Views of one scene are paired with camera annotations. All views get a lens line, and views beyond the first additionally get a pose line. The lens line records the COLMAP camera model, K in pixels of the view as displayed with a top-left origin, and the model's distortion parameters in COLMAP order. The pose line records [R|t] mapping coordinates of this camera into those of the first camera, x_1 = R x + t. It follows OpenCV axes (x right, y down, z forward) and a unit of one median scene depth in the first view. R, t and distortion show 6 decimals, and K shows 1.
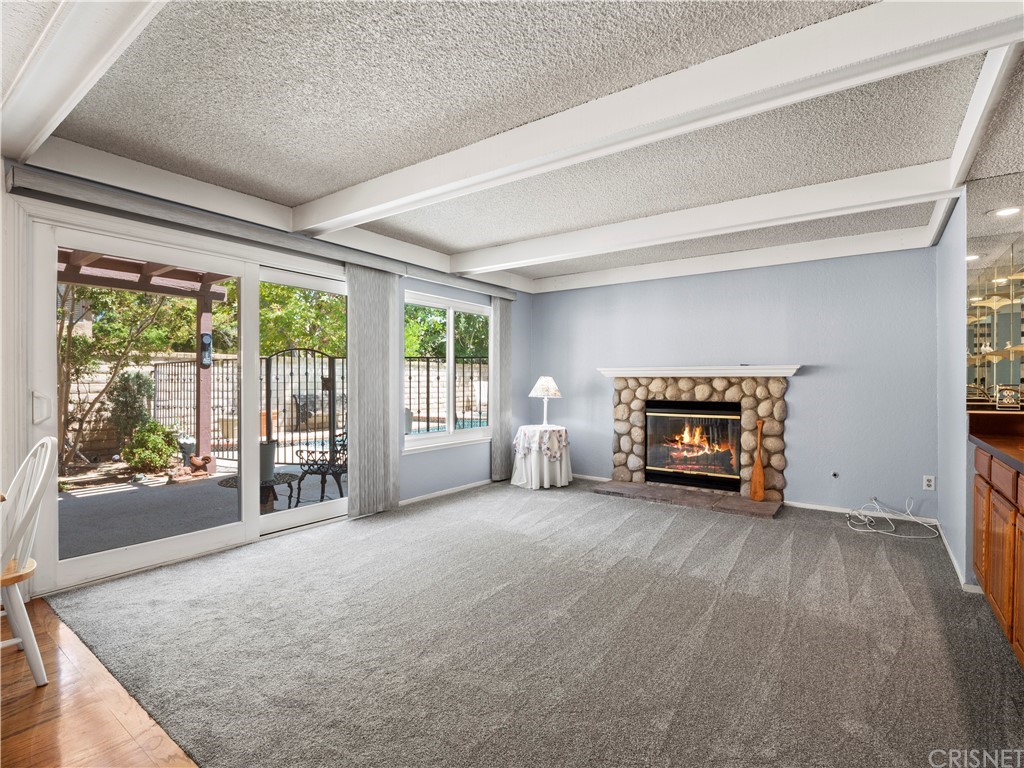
lens RADIAL K [[501.8, 0, 508.4], [0, 501.8, 380.4], [0, 0, 1]] dist [-0.002810, -0.000278]
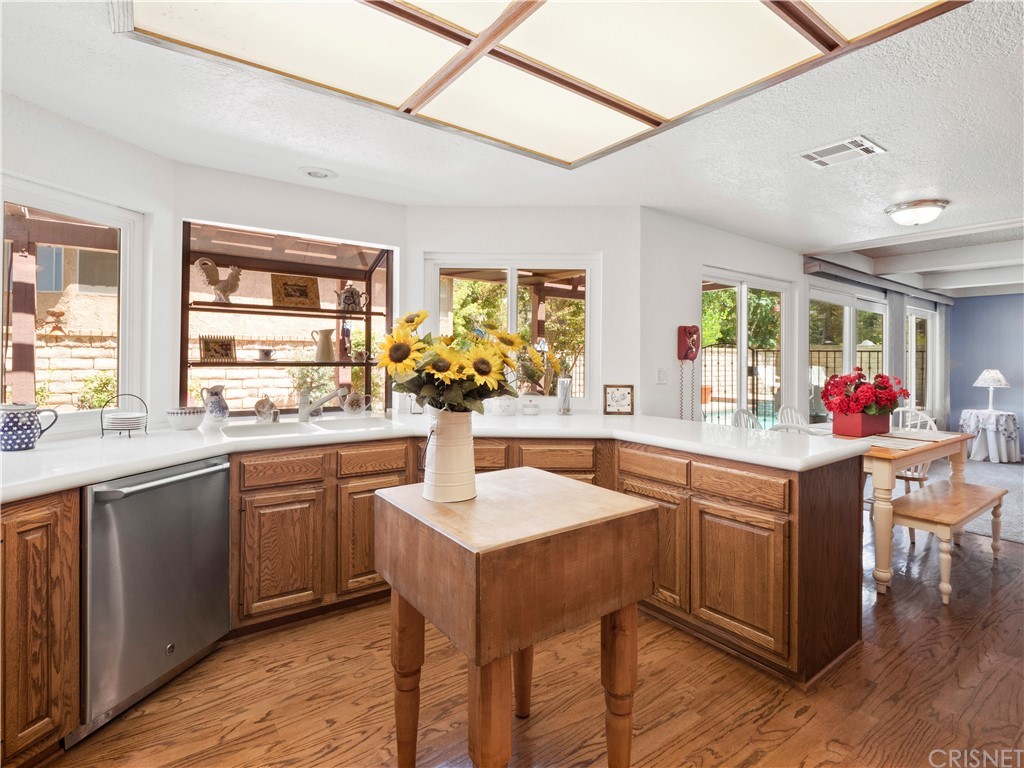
lens RADIAL K [[510.4, 0, 513.1], [0, 510.4, 357.5], [0, 0, 1]] dist [-0.001831, -0.000344]
pose [[0.953519, 0.007007, -0.301250, -0.683121], [-0.007855, 0.999968, -0.001604, -0.026575], [0.301229, 0.003896, 0.953544, -0.523049]]
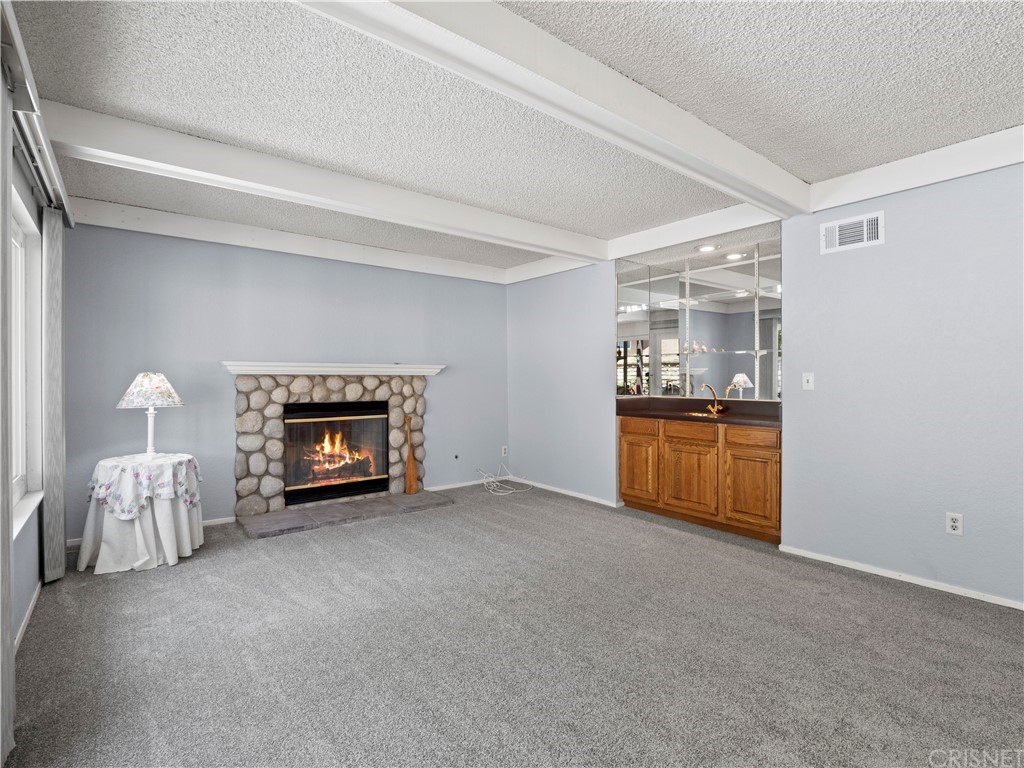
lens RADIAL K [[501.8, 0, 508.4], [0, 501.8, 380.4], [0, 0, 1]] dist [-0.002810, -0.000278]
pose [[0.280400, -0.006776, 0.959859, -0.398934], [-0.002324, 0.999967, 0.007738, -0.004877], [-0.959880, -0.004401, 0.280375, 0.455531]]
